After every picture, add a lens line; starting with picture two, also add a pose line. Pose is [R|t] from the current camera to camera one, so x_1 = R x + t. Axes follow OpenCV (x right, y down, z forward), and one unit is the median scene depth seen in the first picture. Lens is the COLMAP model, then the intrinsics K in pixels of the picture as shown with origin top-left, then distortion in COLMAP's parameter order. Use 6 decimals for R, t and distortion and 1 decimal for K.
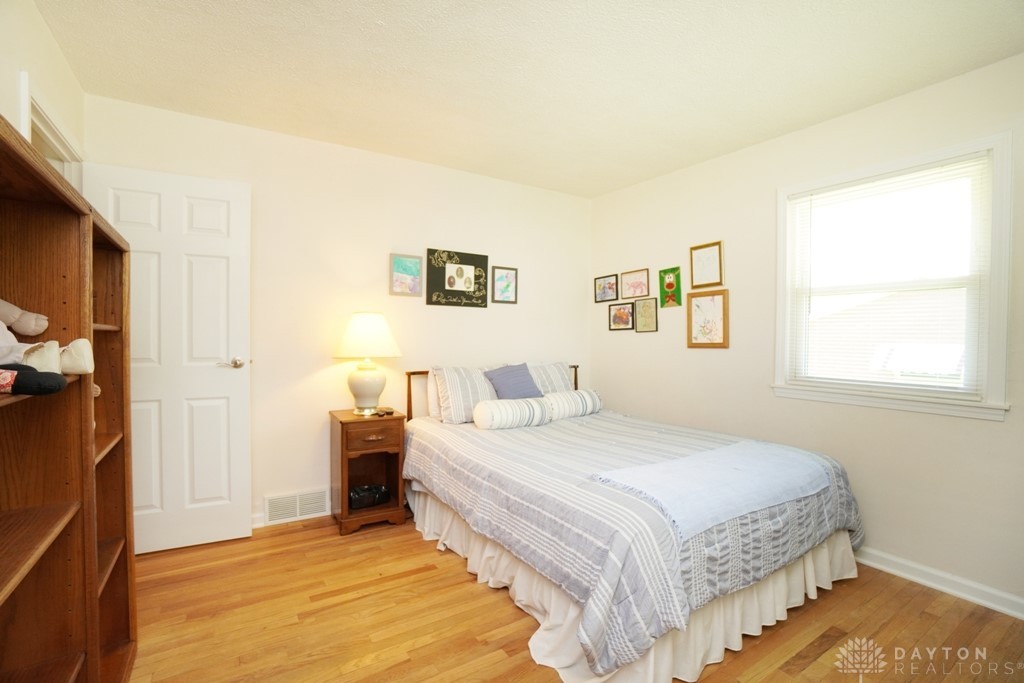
lens RADIAL K [[453.1, 0, 503.6], [0, 453.1, 343.2], [0, 0, 1]] dist [-0.068014, 0.020300]
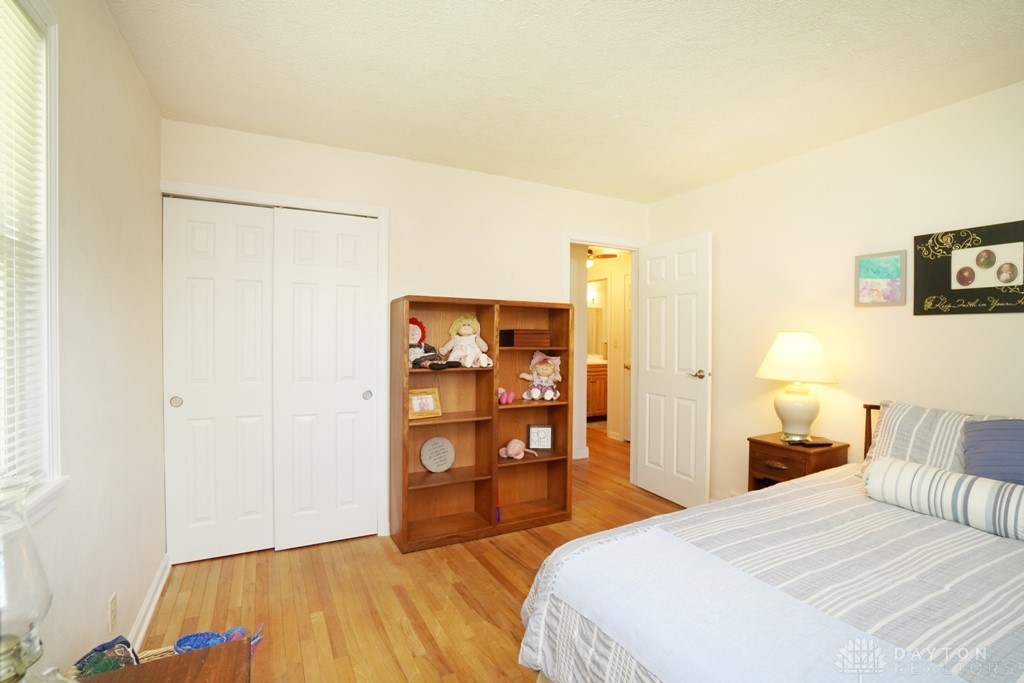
lens RADIAL K [[453.1, 0, 503.6], [0, 453.1, 343.2], [0, 0, 1]] dist [-0.068014, 0.020300]
pose [[-0.060218, 0.001492, -0.998184, 0.551499], [-0.025552, 0.999669, 0.003035, -0.026690], [0.997858, 0.025689, -0.060160, 0.395014]]
